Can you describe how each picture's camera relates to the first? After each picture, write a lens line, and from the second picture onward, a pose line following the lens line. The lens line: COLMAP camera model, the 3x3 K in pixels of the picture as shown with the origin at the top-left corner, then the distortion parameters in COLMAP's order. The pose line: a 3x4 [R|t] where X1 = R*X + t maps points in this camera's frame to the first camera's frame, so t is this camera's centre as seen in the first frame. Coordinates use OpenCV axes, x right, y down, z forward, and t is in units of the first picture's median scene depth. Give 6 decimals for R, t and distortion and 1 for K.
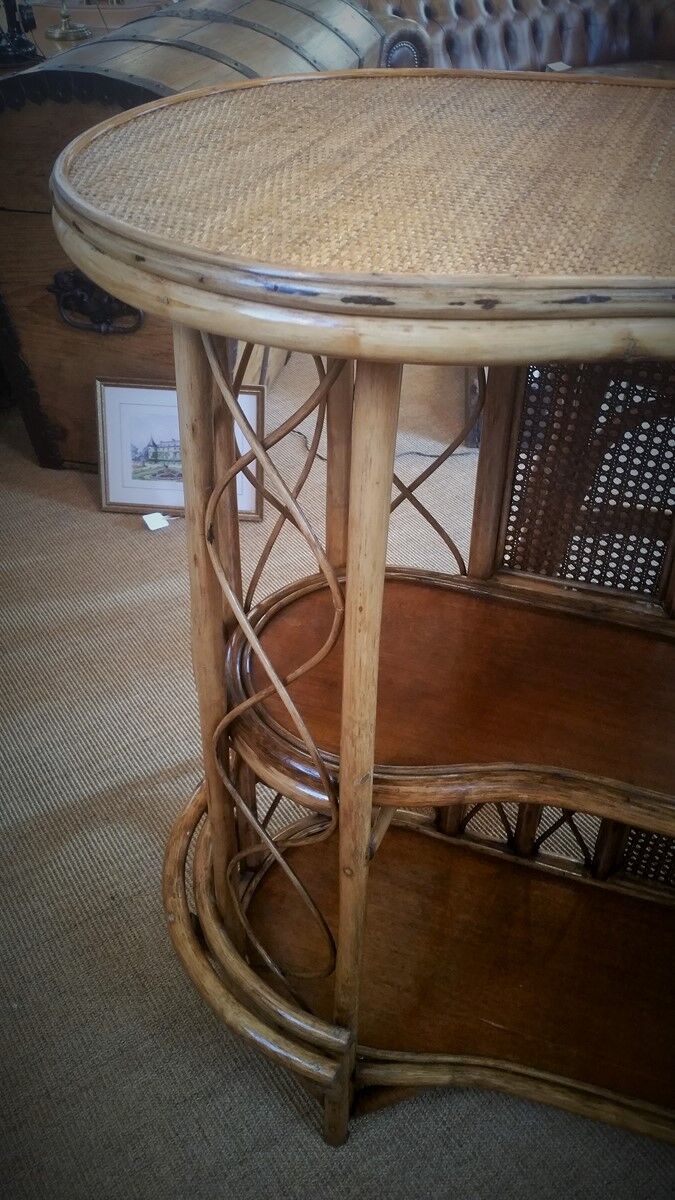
lens RADIAL K [[1059.0, 0, 318.7], [0, 1059.0, 595.5], [0, 0, 1]] dist [0.162231, -0.430795]
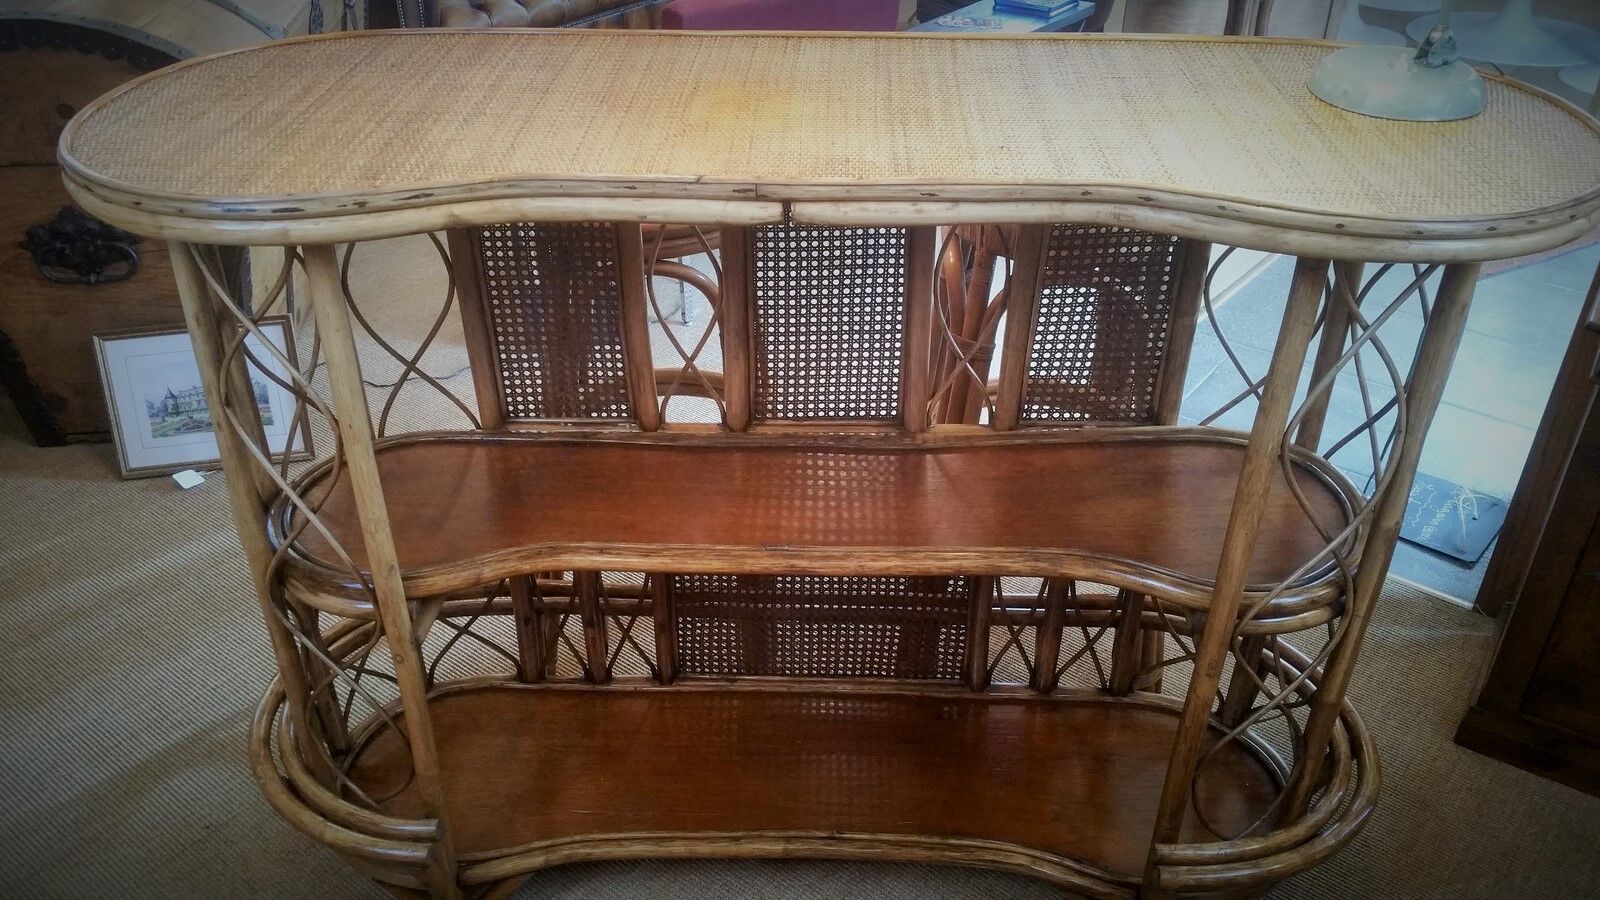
lens RADIAL K [[1421.0, 0, 857.9], [0, 1421.0, 483.4], [0, 0, 1]] dist [0.129155, -0.283416]
pose [[0.945163, -0.174946, 0.275790, 0.072944], [0.193976, 0.980060, -0.043080, 0.158496], [-0.262754, 0.094214, 0.960252, -0.522419]]
